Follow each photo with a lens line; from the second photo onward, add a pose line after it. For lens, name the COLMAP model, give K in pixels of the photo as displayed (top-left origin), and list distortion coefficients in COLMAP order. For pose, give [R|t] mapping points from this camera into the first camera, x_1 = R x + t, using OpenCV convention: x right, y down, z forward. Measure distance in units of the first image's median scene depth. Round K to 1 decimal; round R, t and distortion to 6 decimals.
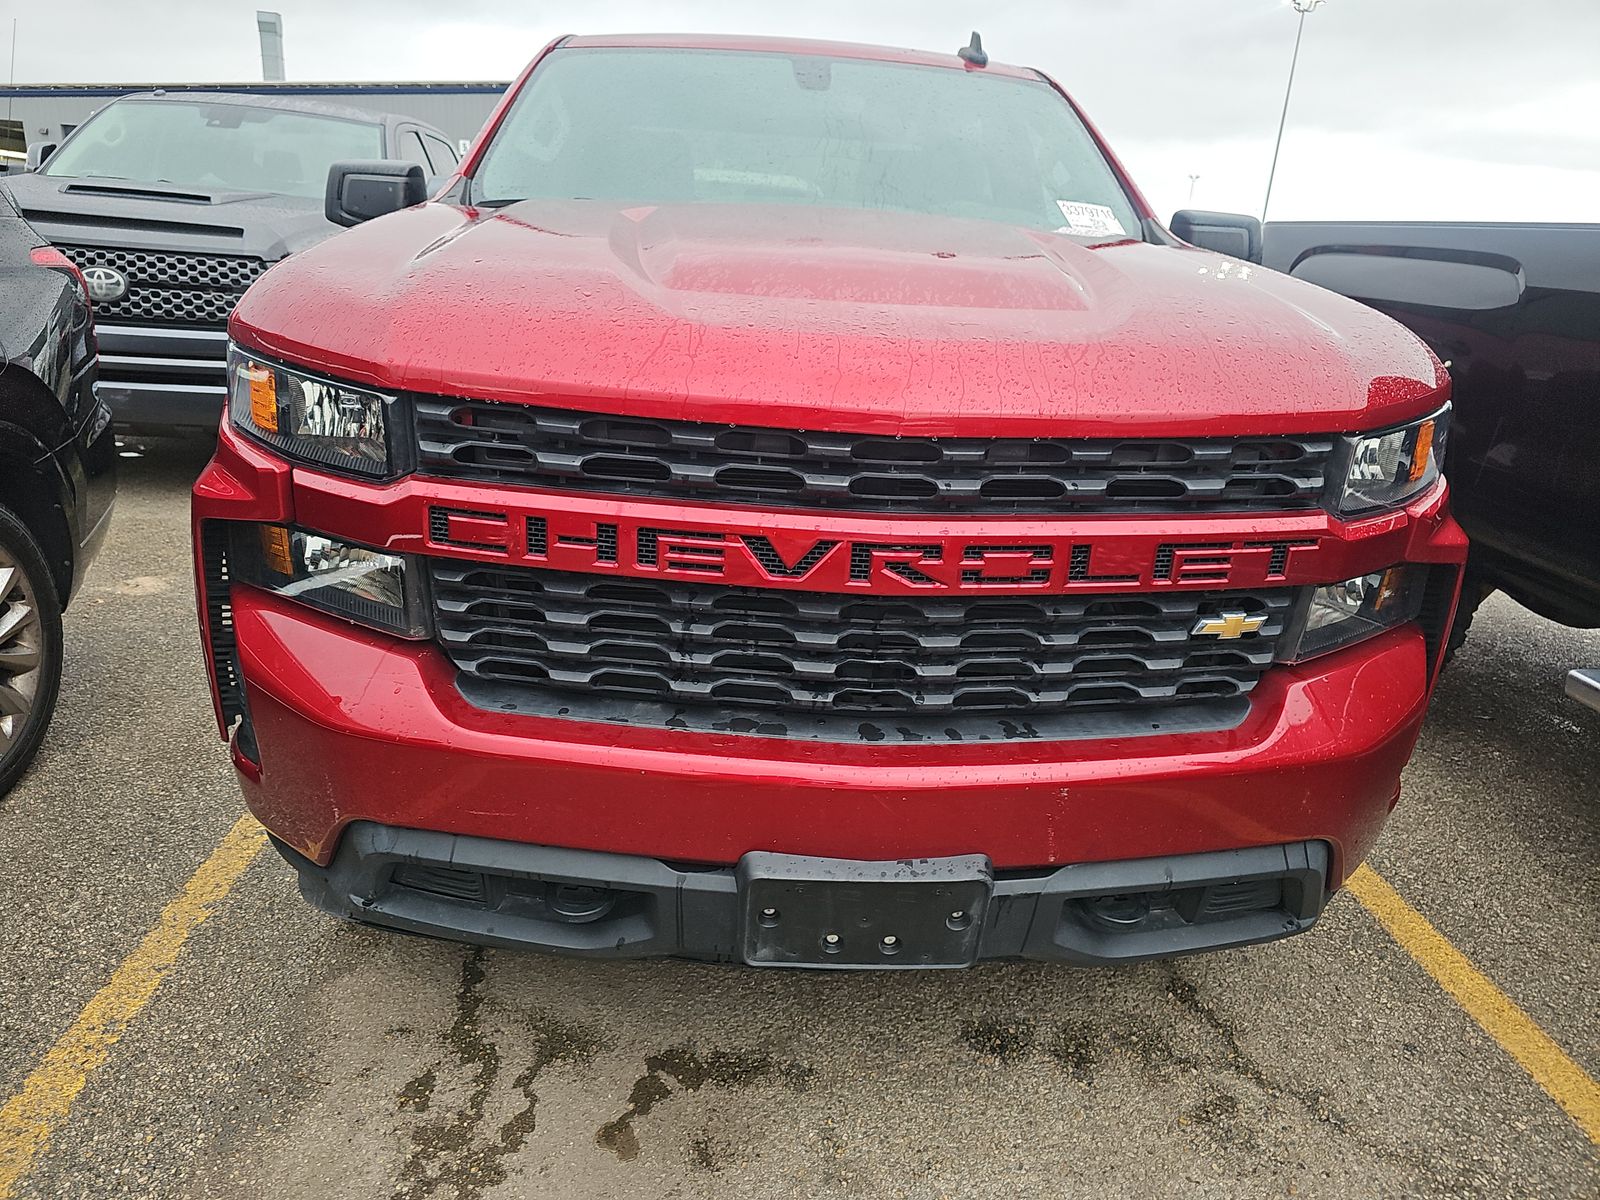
lens RADIAL K [[1080.2, 0, 802.8], [0, 1080.2, 589.0], [0, 0, 1]] dist [0.032612, -0.028357]
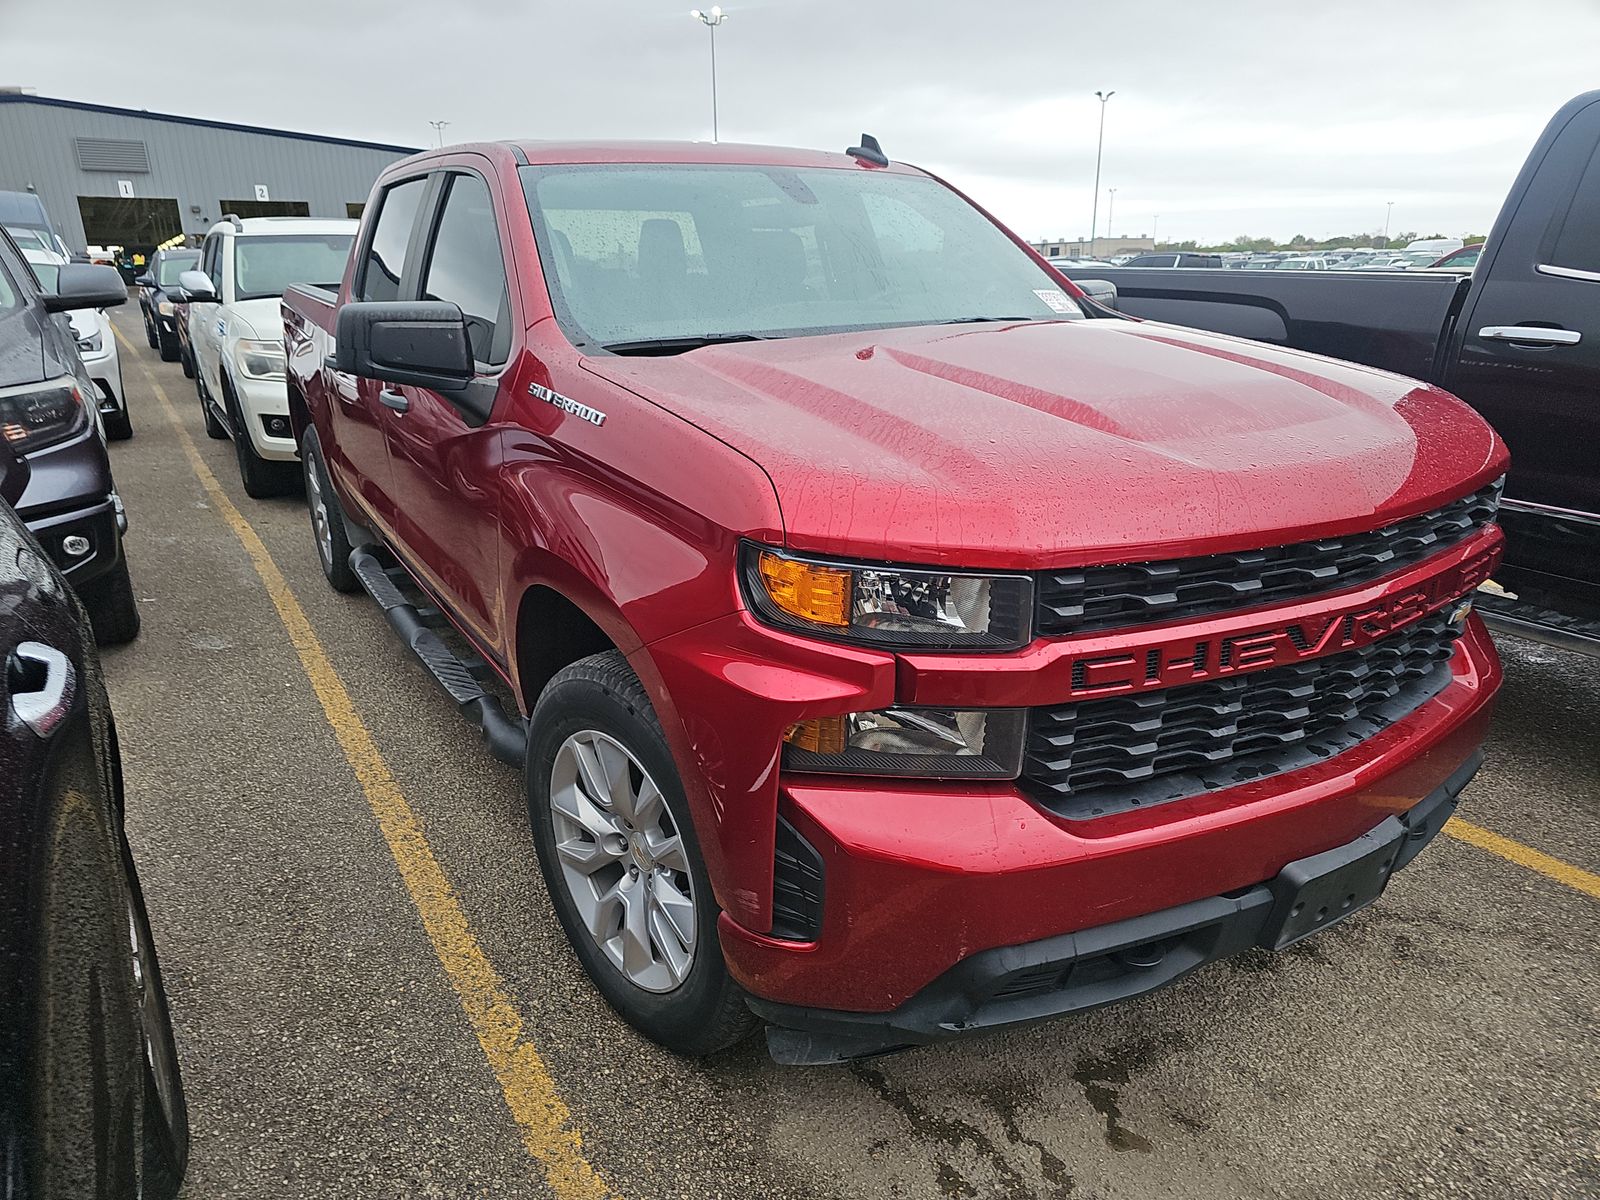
lens RADIAL K [[1080.2, 0, 800.2], [0, 1080.2, 609.4], [0, 0, 1]] dist [0.032612, -0.028357]
pose [[0.874935, -0.212942, 0.434908, -0.854734], [0.204876, 0.976561, 0.065987, -0.209353], [-0.438766, 0.031368, 0.898054, 0.065779]]
